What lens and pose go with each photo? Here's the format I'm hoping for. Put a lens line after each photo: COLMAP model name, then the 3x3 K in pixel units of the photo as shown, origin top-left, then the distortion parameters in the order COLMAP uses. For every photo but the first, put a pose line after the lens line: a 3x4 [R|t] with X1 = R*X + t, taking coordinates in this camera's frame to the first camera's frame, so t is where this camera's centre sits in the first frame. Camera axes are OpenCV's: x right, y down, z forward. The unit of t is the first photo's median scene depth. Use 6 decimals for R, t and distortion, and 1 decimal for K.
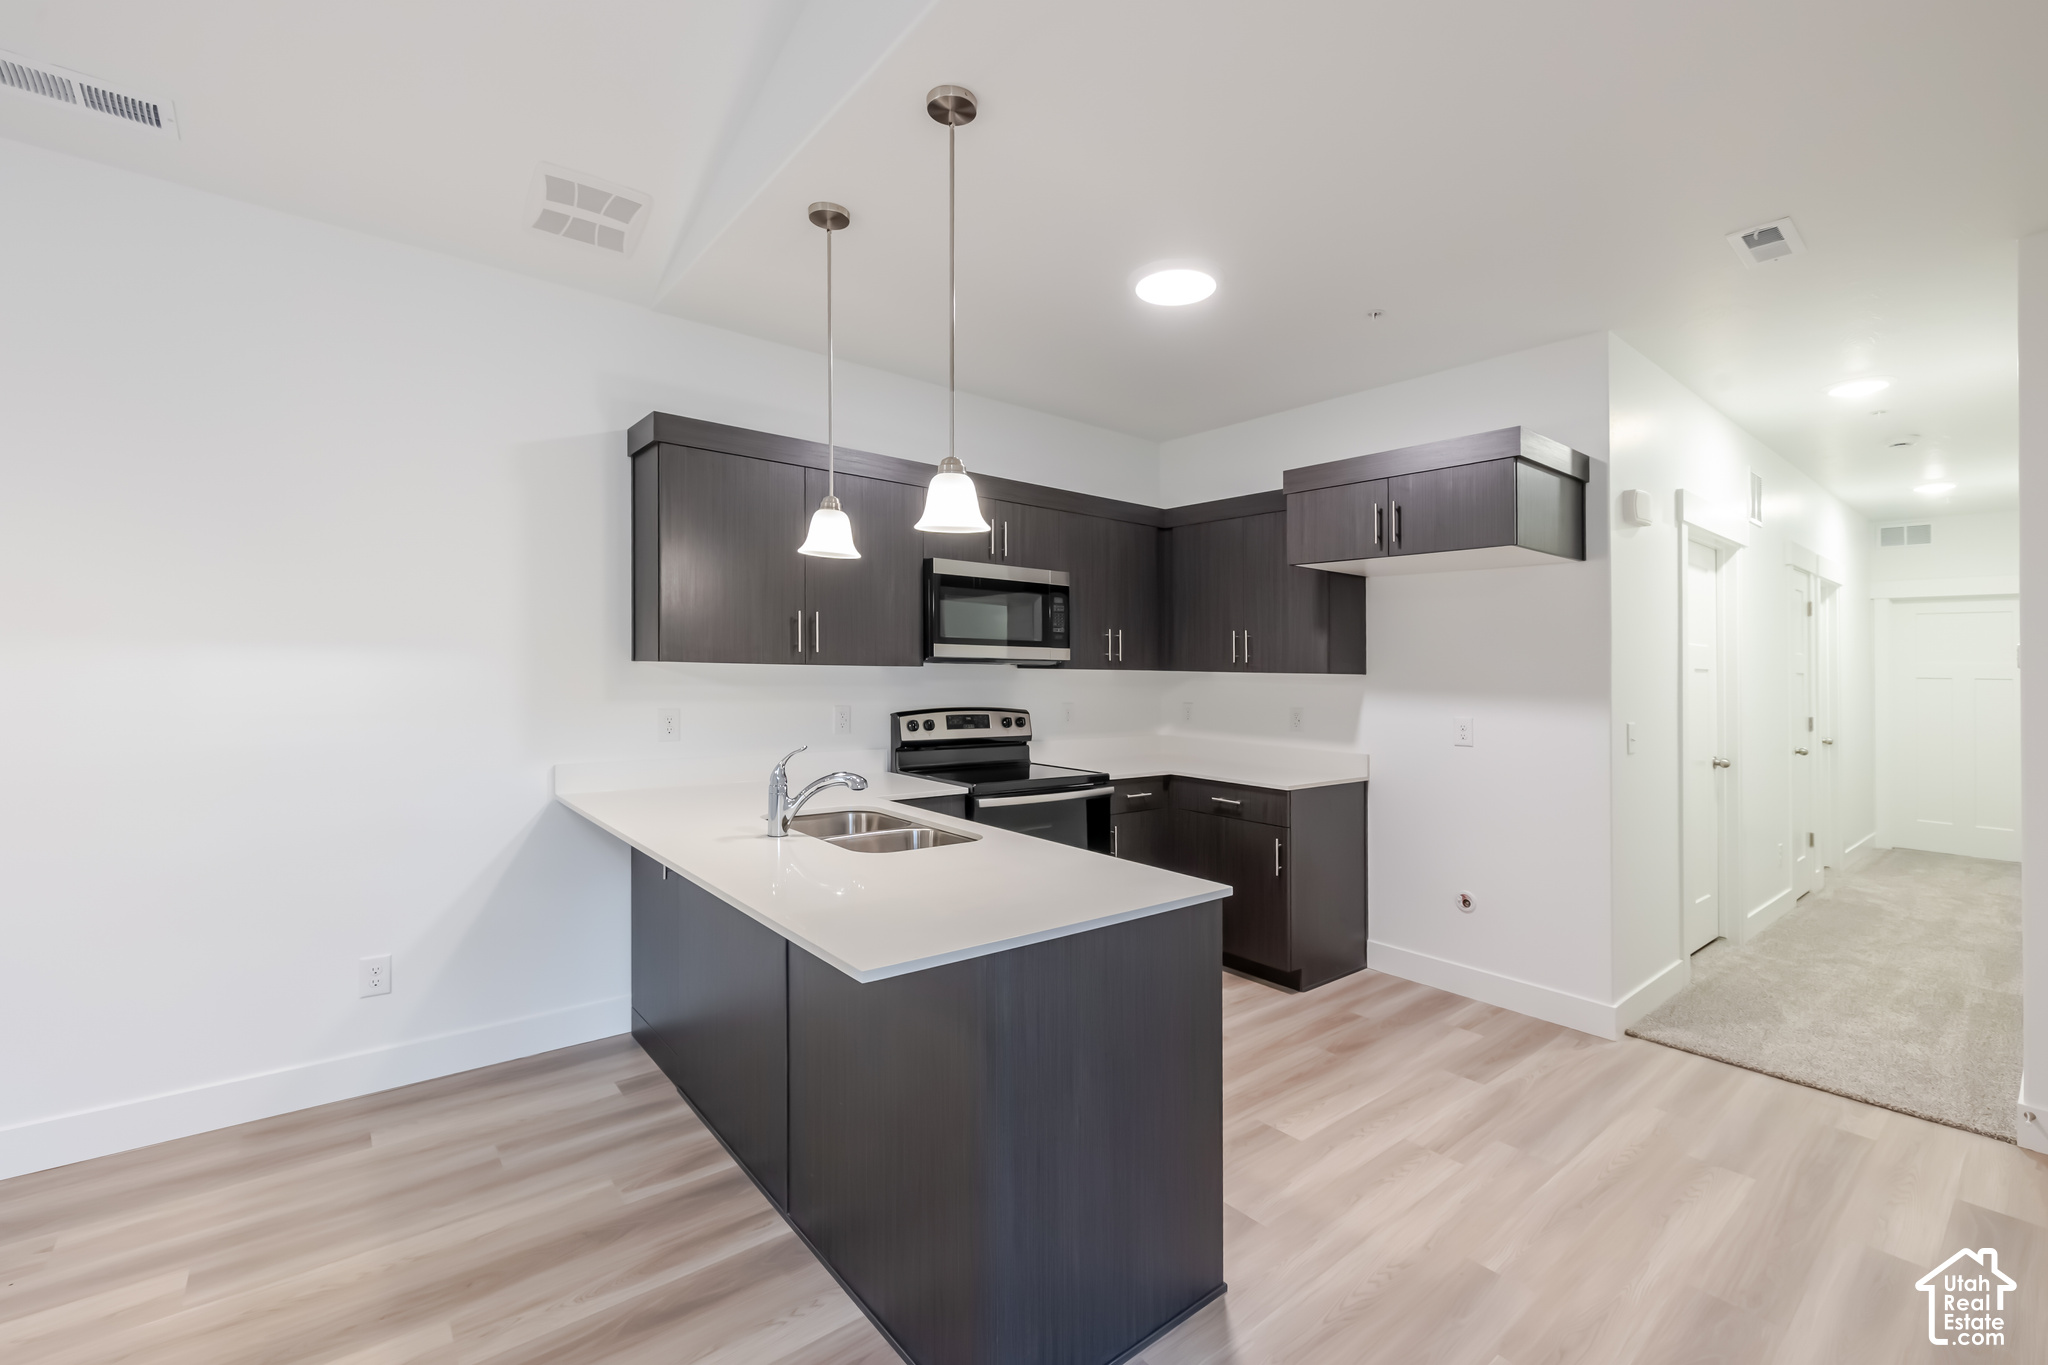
lens RADIAL K [[880.8, 0, 1021.6], [0, 880.8, 682.1], [0, 0, 1]] dist [0.001217, 0.001707]
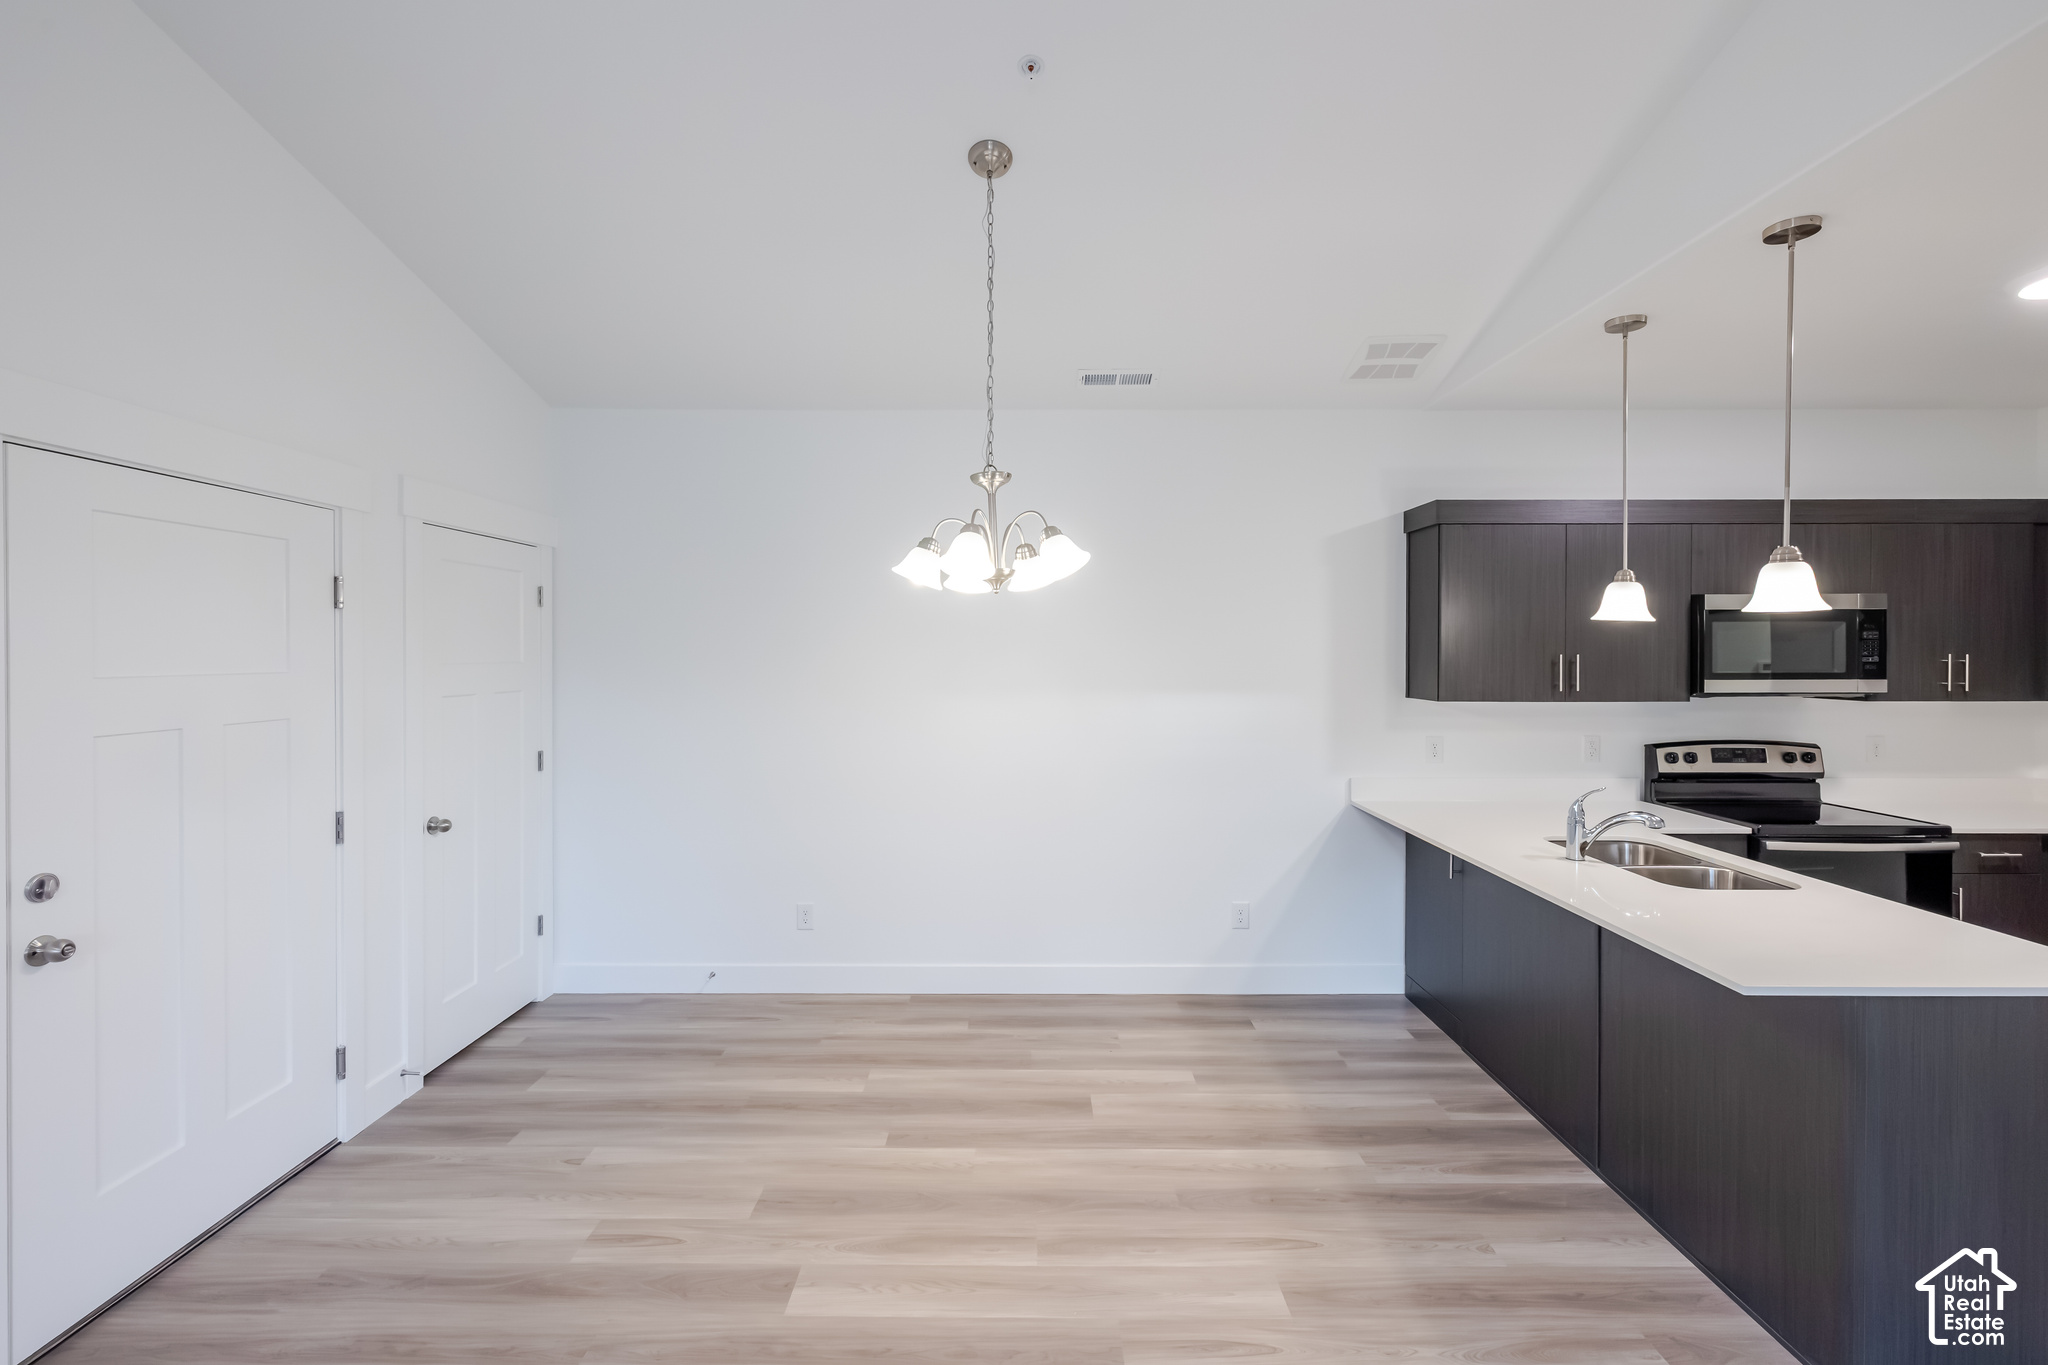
lens RADIAL K [[880.8, 0, 1023.6], [0, 880.8, 684.1], [0, 0, 1]] dist [0.001217, 0.001707]
pose [[0.778819, 0.008796, -0.627187, -0.092088], [0.003546, 0.999824, 0.018426, -0.075423], [0.627239, -0.016575, 0.778650, -0.341121]]
